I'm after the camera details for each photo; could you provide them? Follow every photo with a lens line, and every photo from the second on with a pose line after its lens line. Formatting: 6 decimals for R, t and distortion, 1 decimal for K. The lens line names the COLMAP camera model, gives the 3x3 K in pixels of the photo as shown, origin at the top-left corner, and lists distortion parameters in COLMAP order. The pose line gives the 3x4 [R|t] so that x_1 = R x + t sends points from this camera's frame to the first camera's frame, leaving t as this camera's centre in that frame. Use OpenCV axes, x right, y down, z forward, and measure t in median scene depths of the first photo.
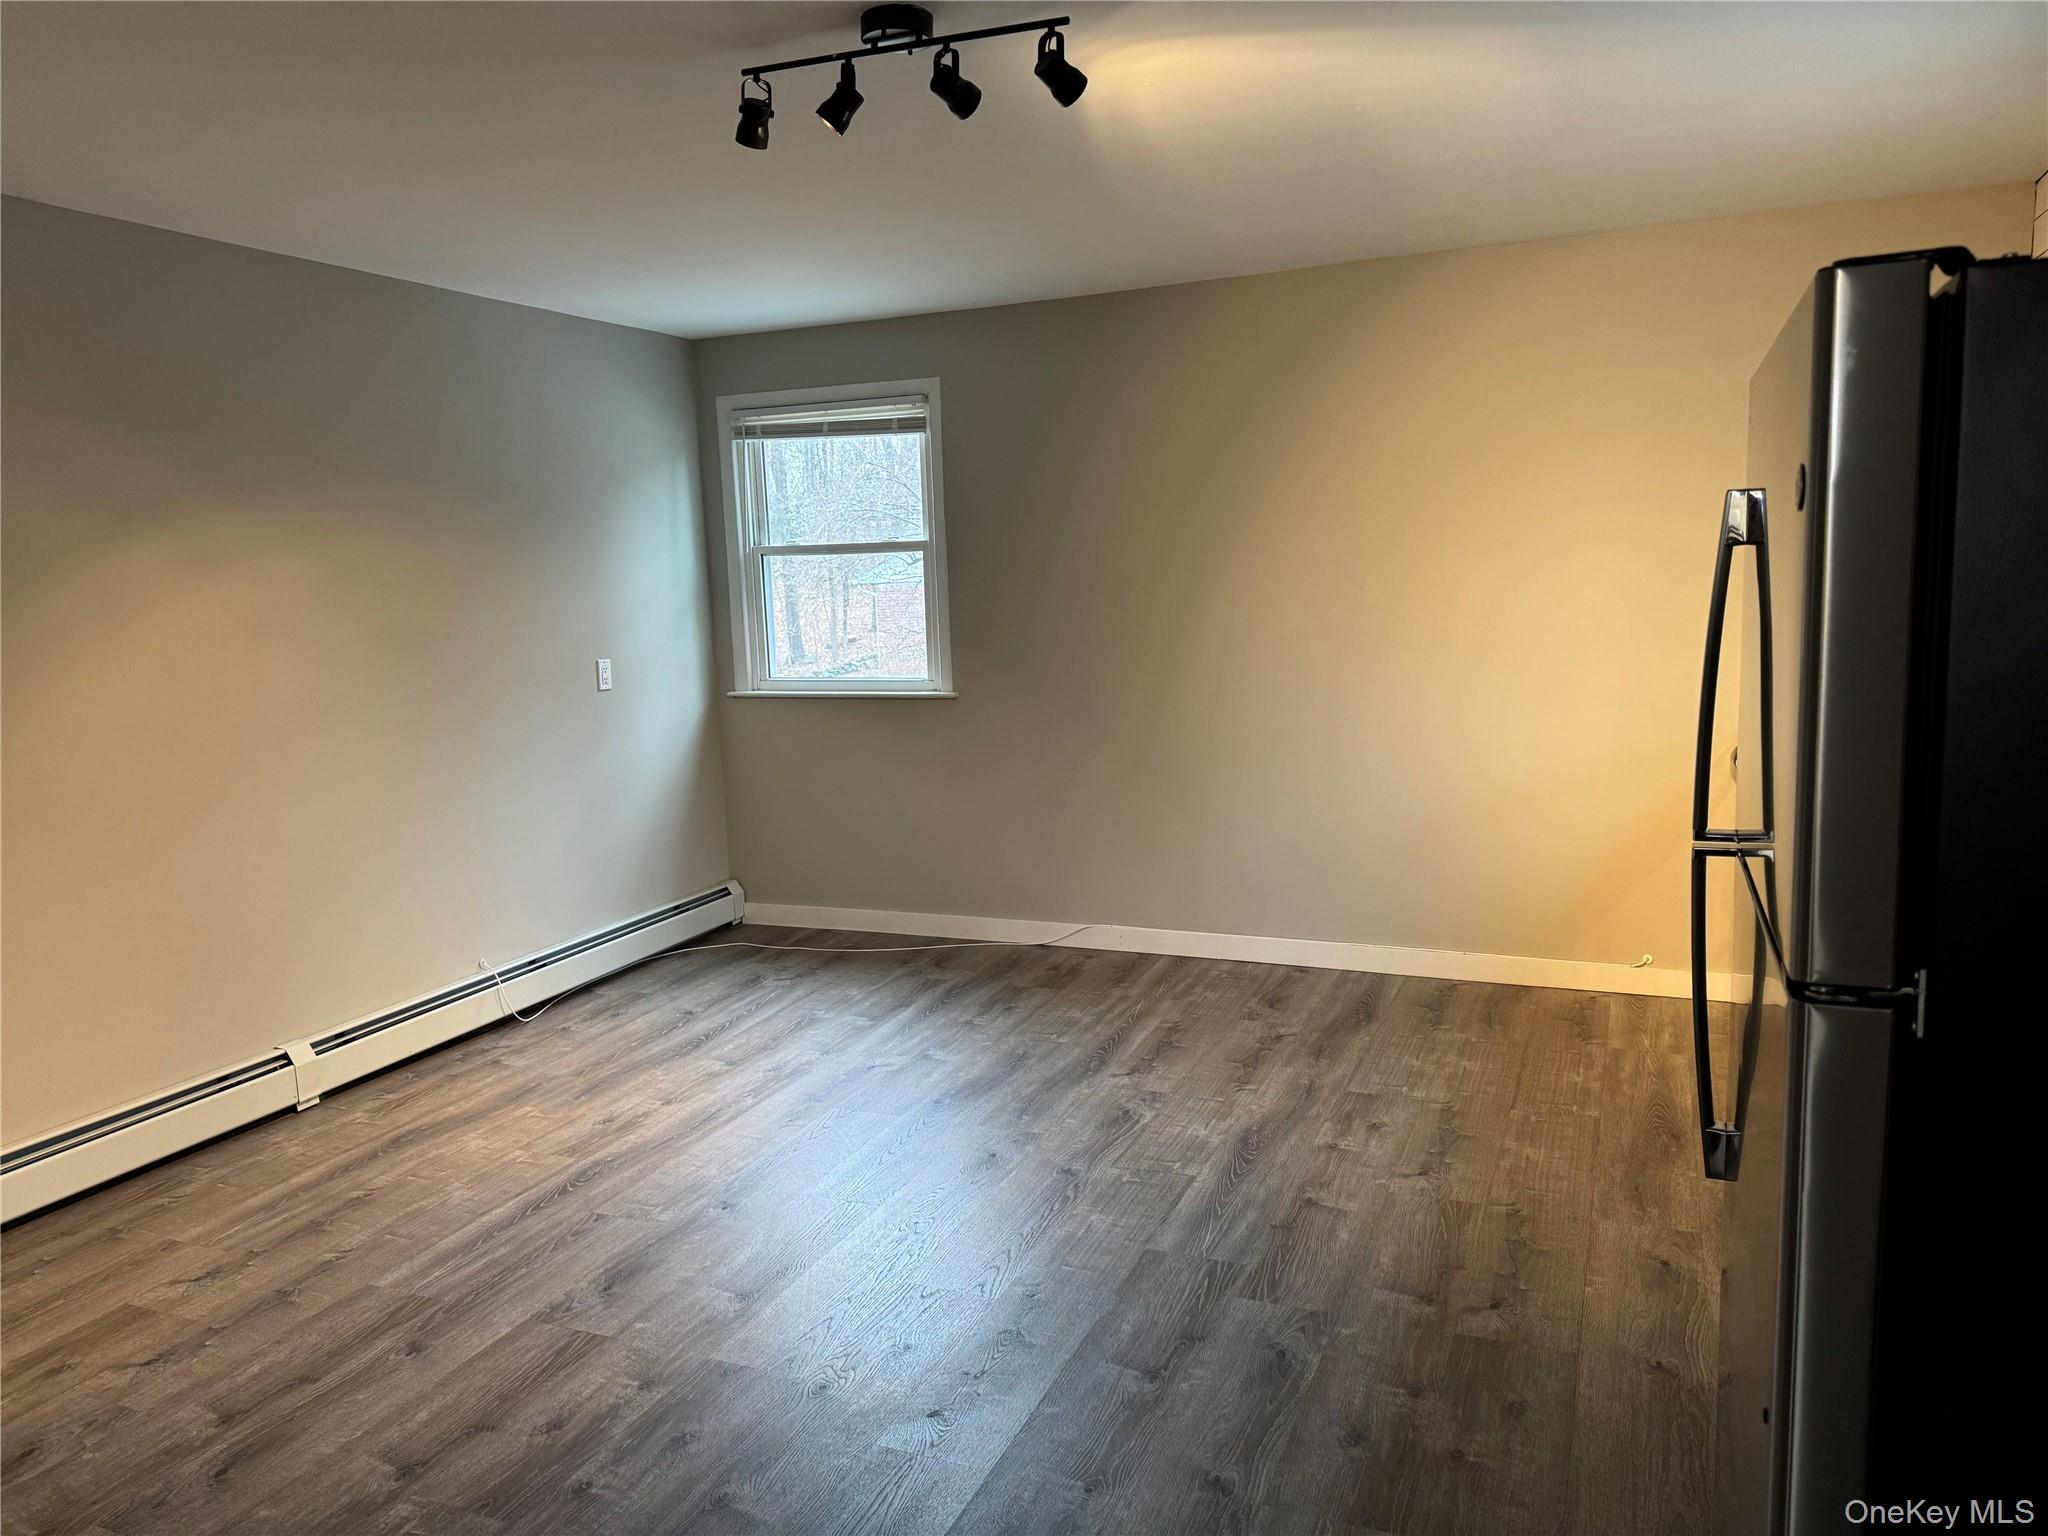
lens RADIAL K [[1445.4, 0, 1014.7], [0, 1445.4, 768.8], [0, 0, 1]] dist [0.095066, -0.163519]
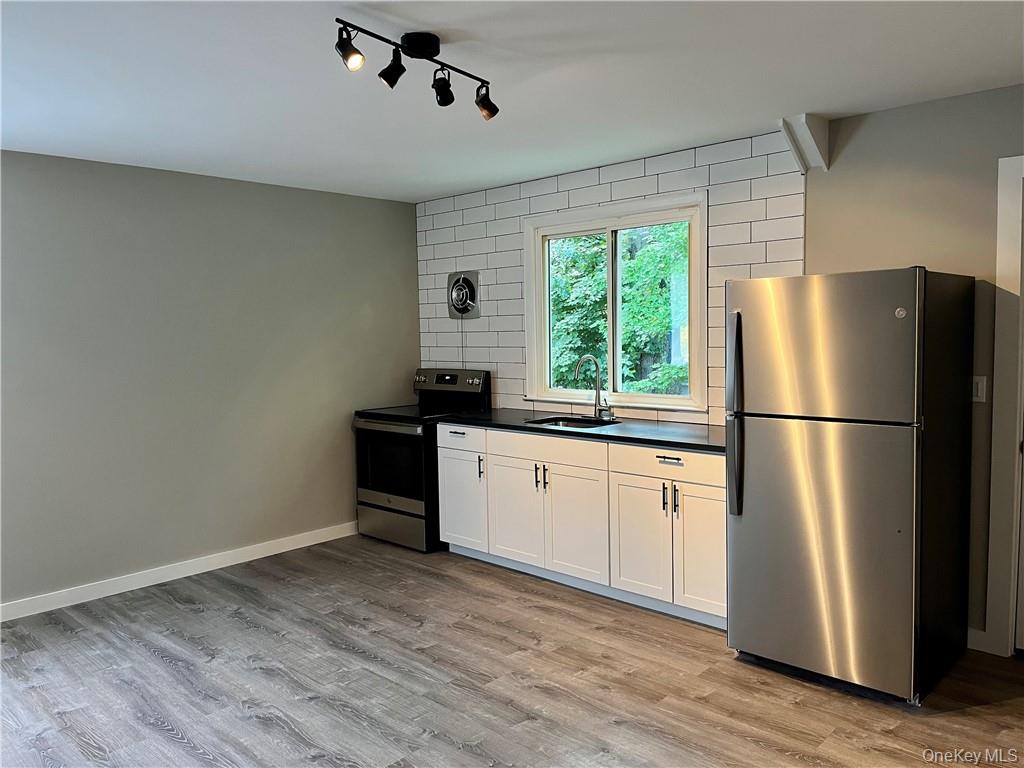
lens RADIAL K [[767.1, 0, 515.2], [0, 767.1, 385.5], [0, 0, 1]] dist [0.072132, -0.091374]
pose [[0.341300, -0.047817, 0.938737, -0.618717], [0.135285, 0.990806, 0.001283, -0.042078], [-0.930168, 0.126559, 0.344631, 0.381104]]
